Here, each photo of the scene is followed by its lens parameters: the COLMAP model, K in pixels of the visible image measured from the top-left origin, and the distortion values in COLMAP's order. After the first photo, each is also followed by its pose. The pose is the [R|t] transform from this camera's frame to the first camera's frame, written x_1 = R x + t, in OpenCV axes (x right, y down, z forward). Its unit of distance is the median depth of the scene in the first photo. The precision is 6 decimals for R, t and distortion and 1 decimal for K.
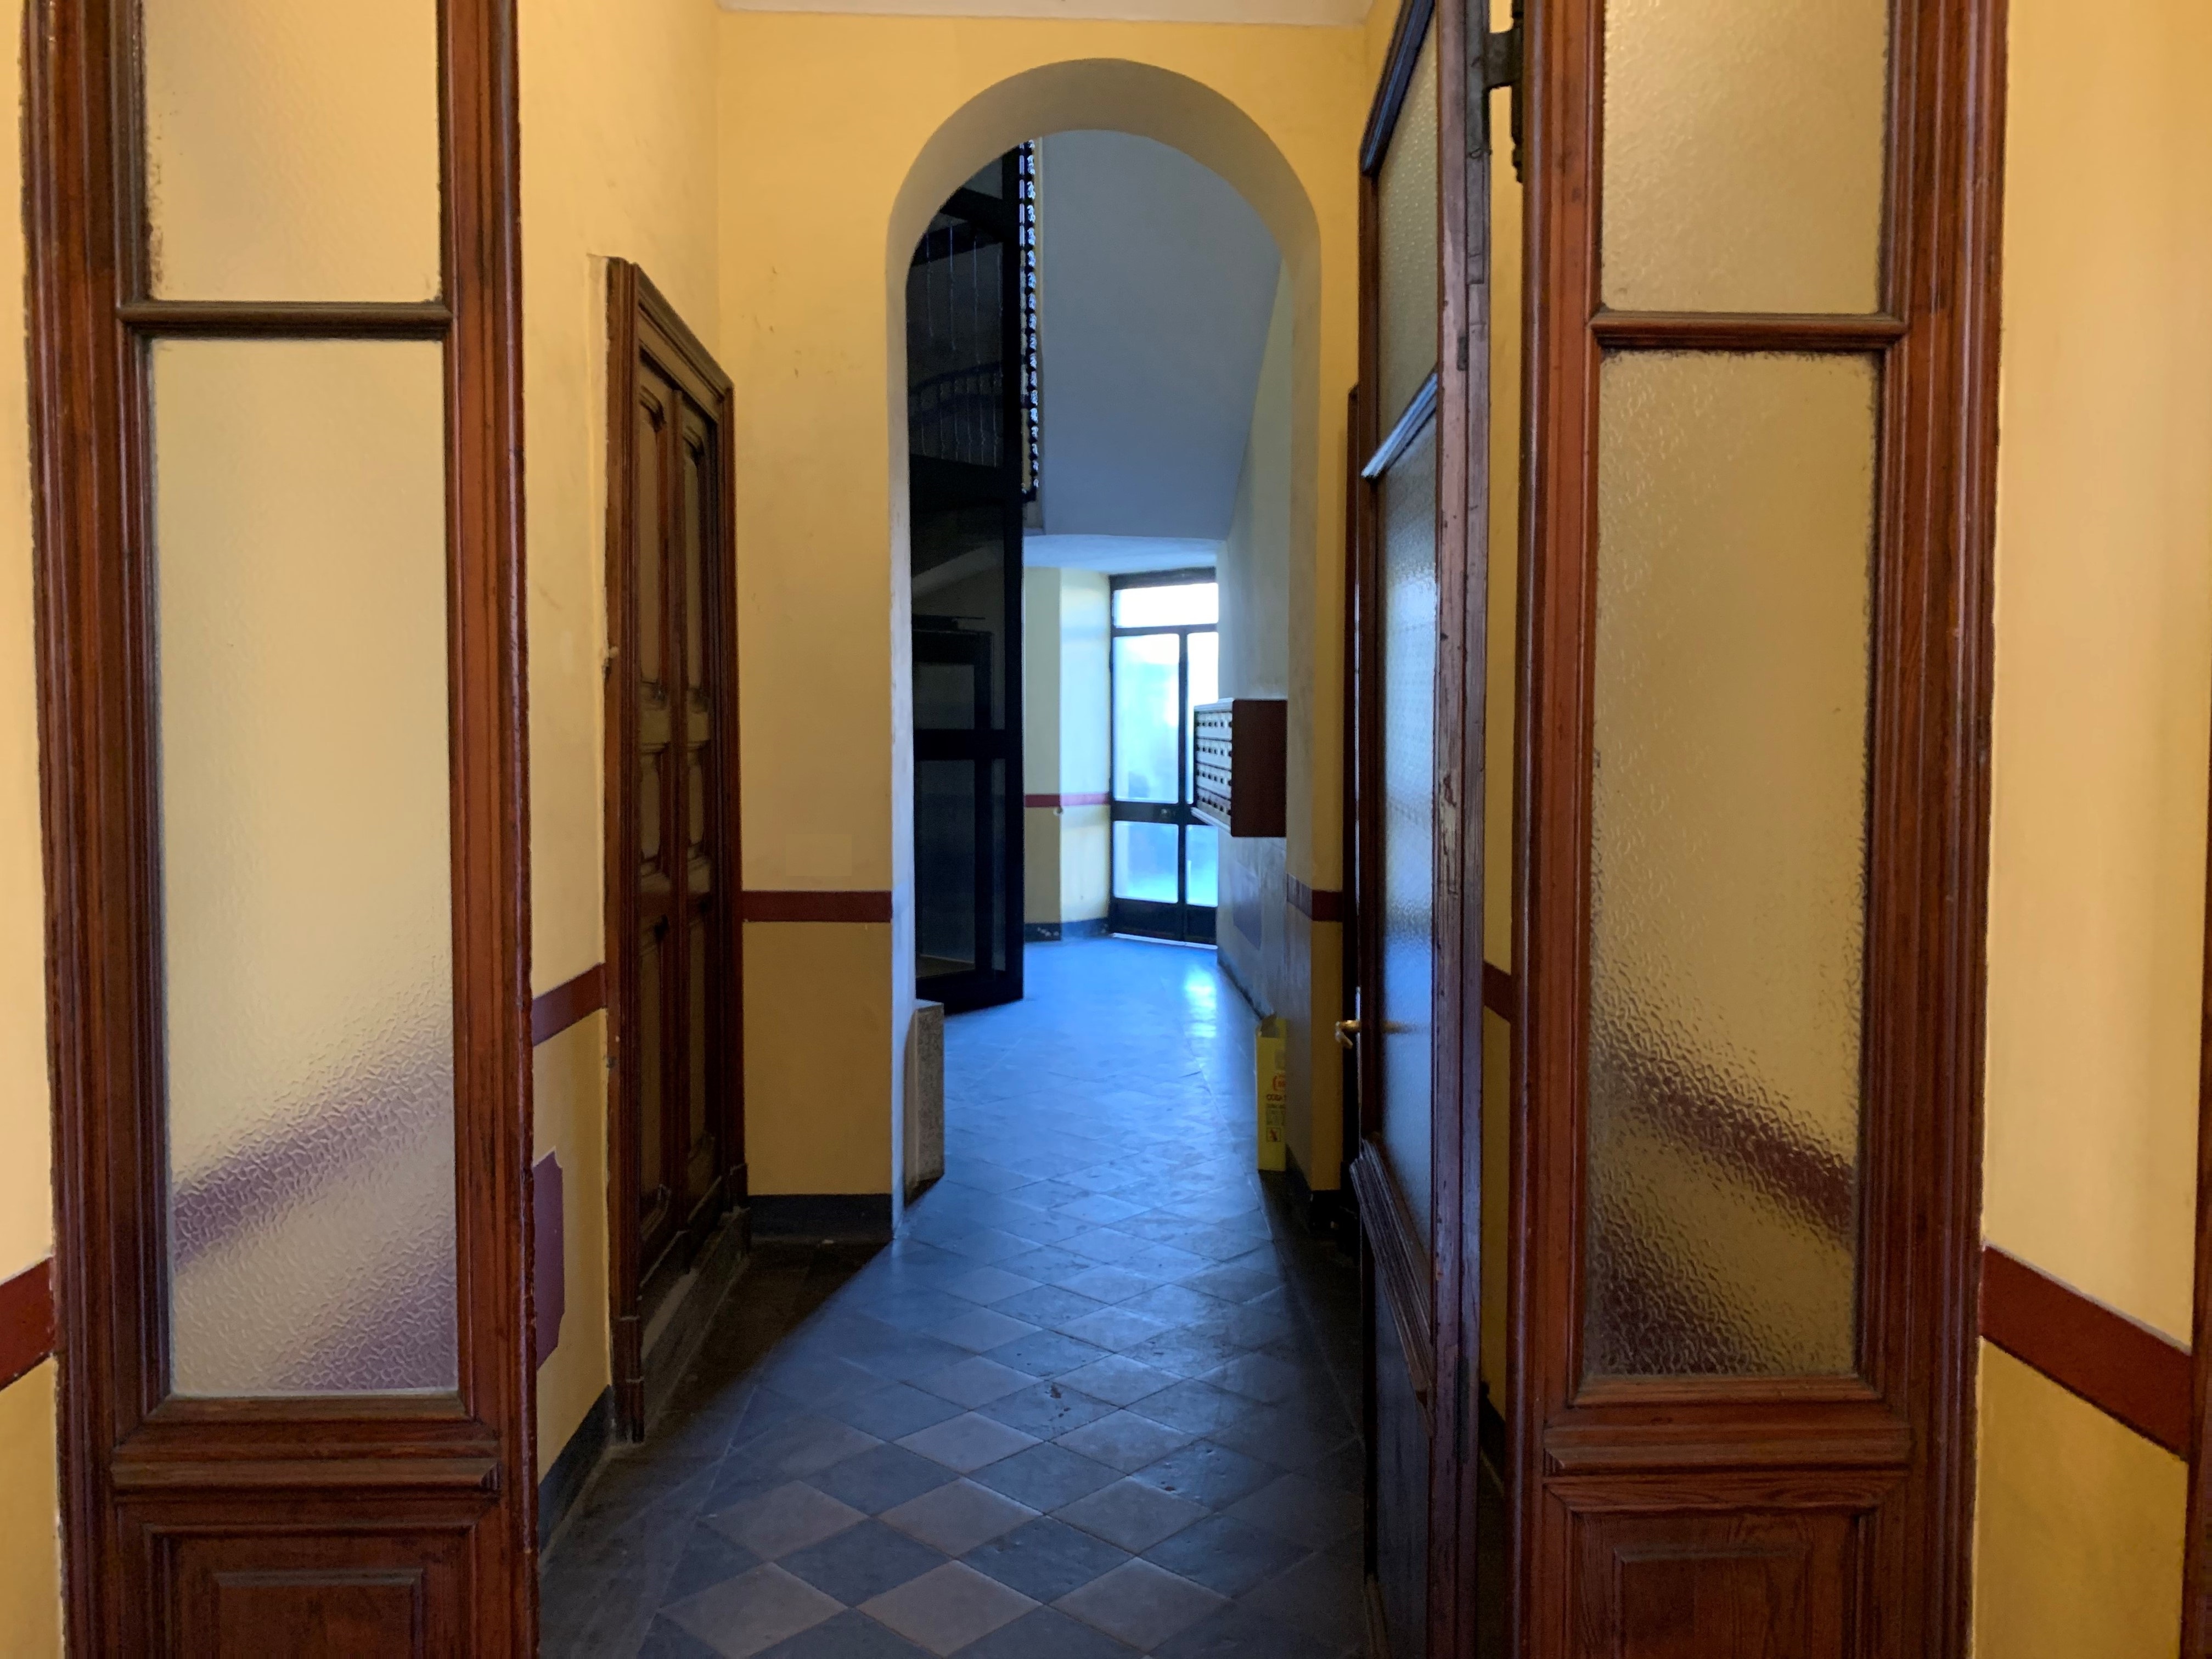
lens RADIAL K [[1640.3, 0, 1097.7], [0, 1640.3, 820.6], [0, 0, 1]] dist [0.046356, -0.087755]
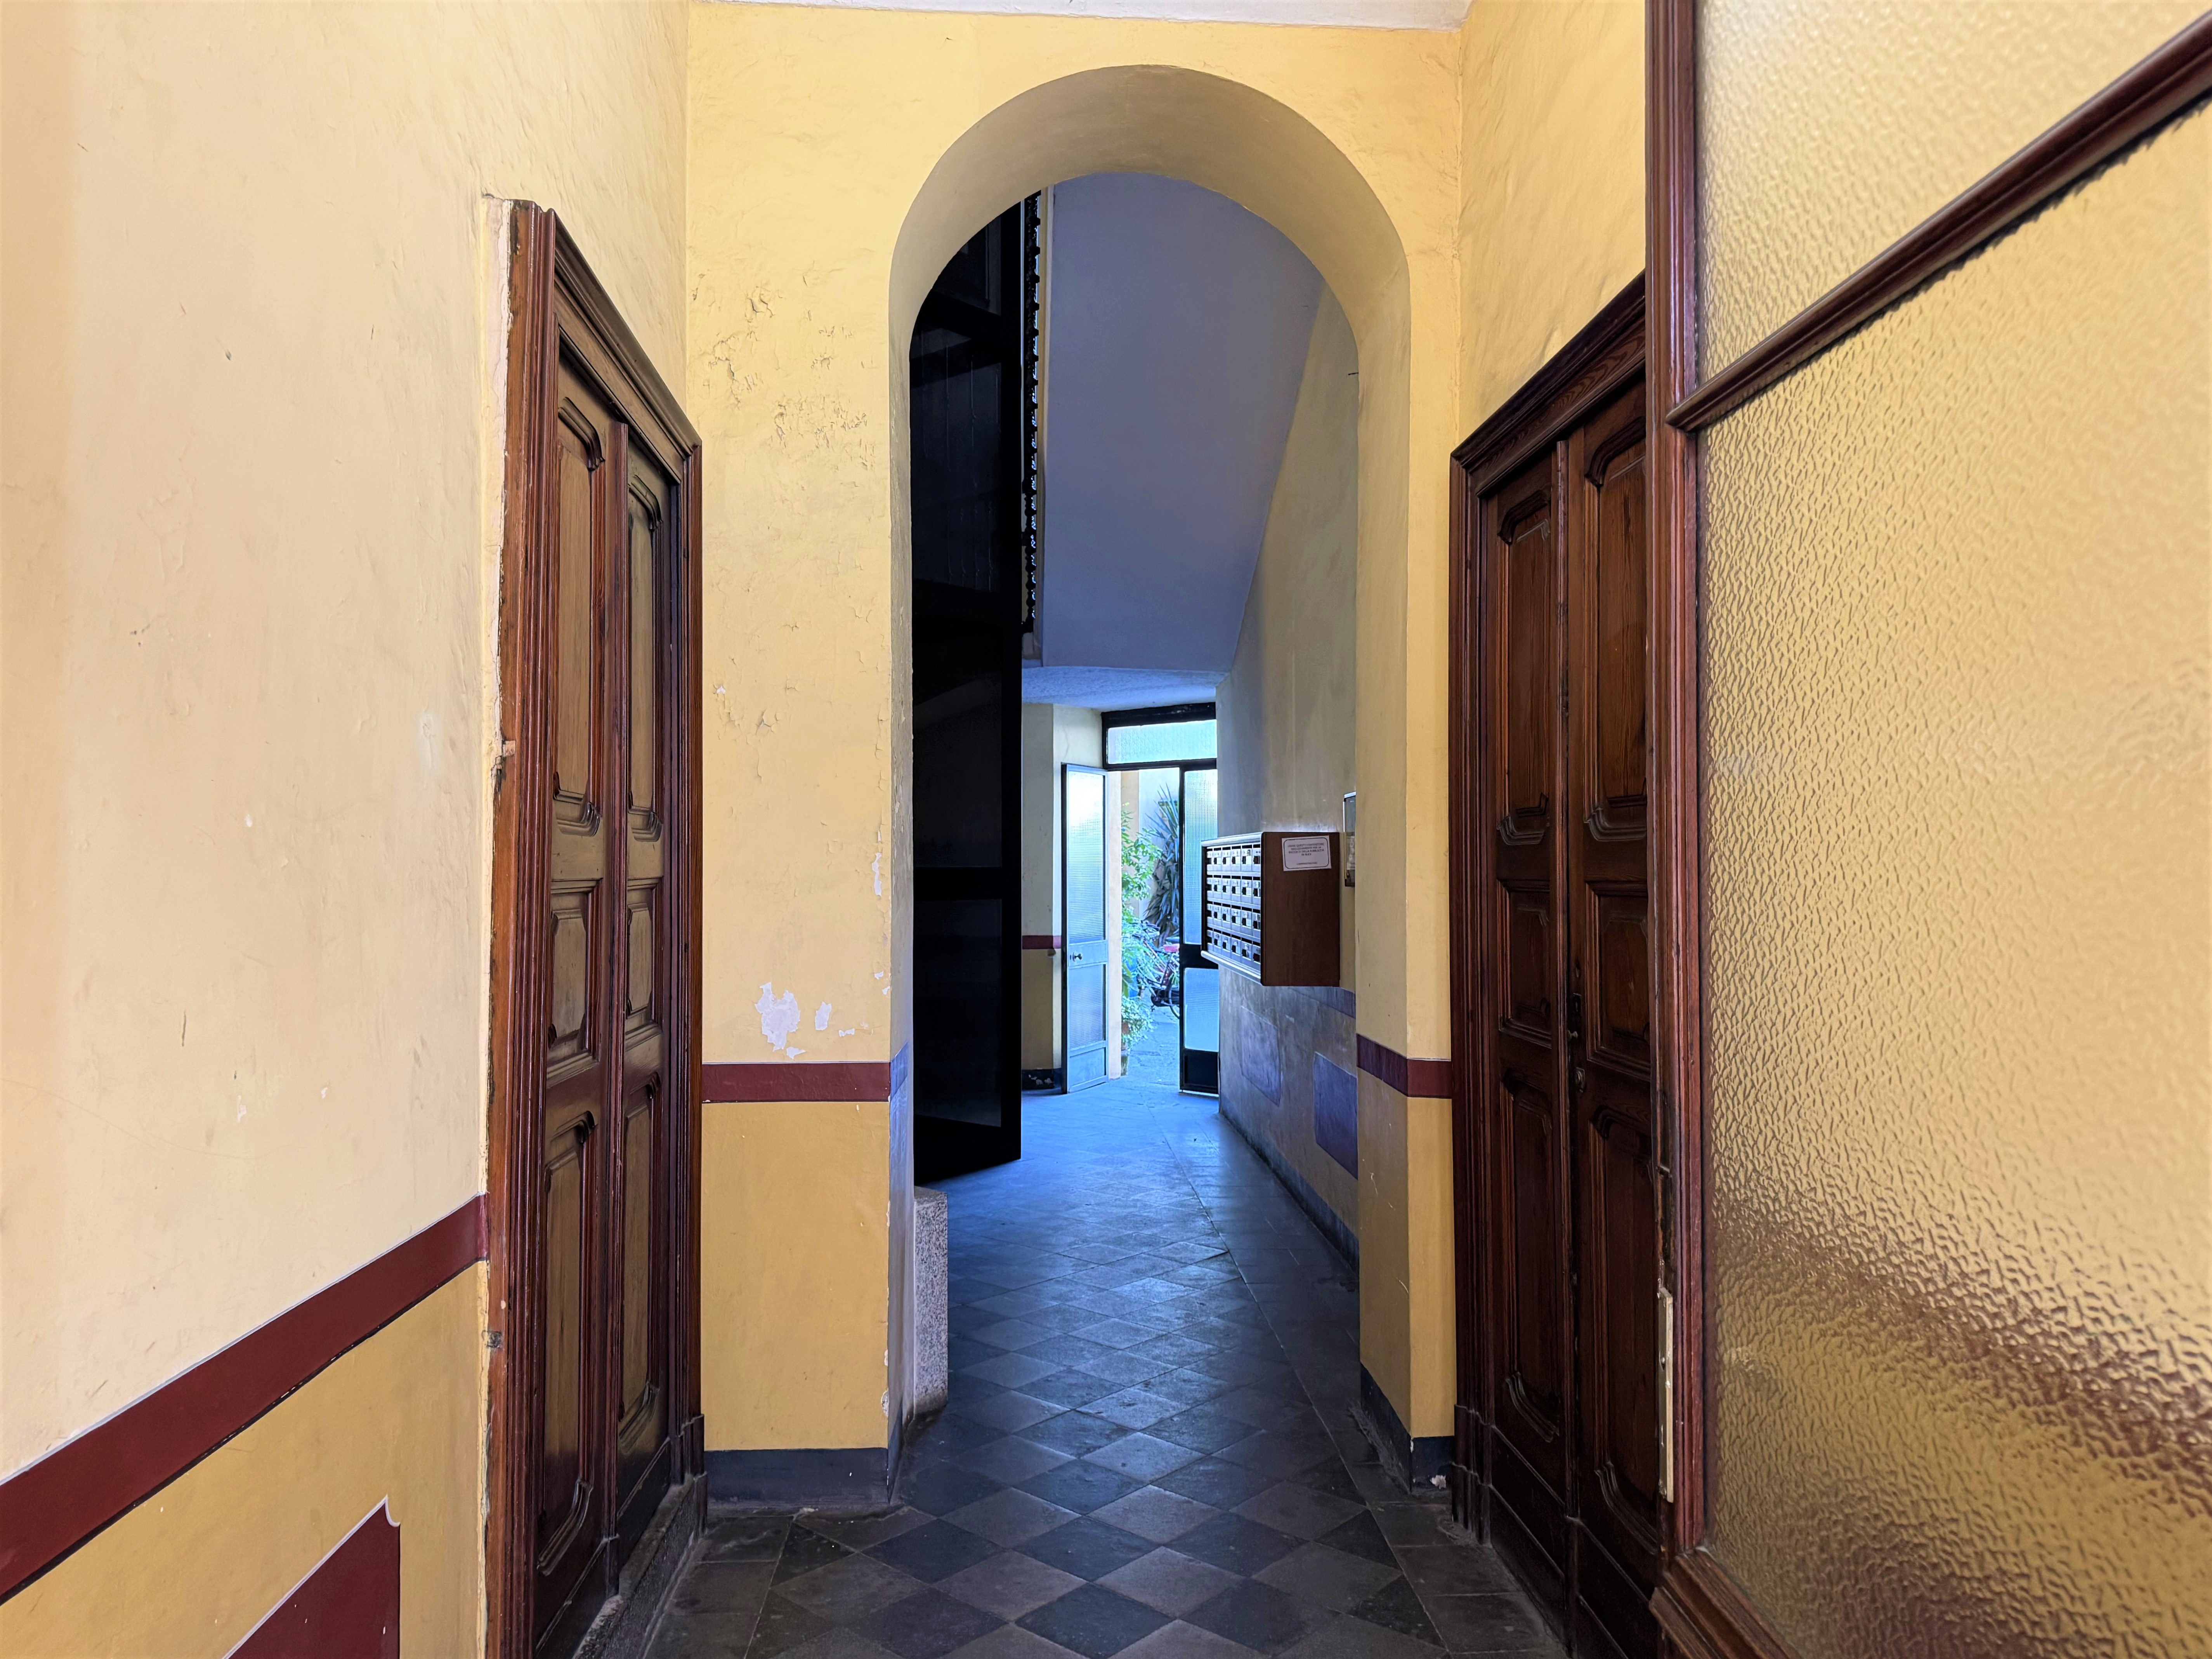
lens RADIAL K [[1612.3, 0, 1102.8], [0, 1612.3, 815.8], [0, 0, 1]] dist [0.080515, -0.227710]
pose [[0.999890, -0.003654, 0.014381, -0.034626], [0.004923, 0.995998, -0.089239, -0.007324], [-0.013997, 0.089300, 0.995906, 0.213750]]
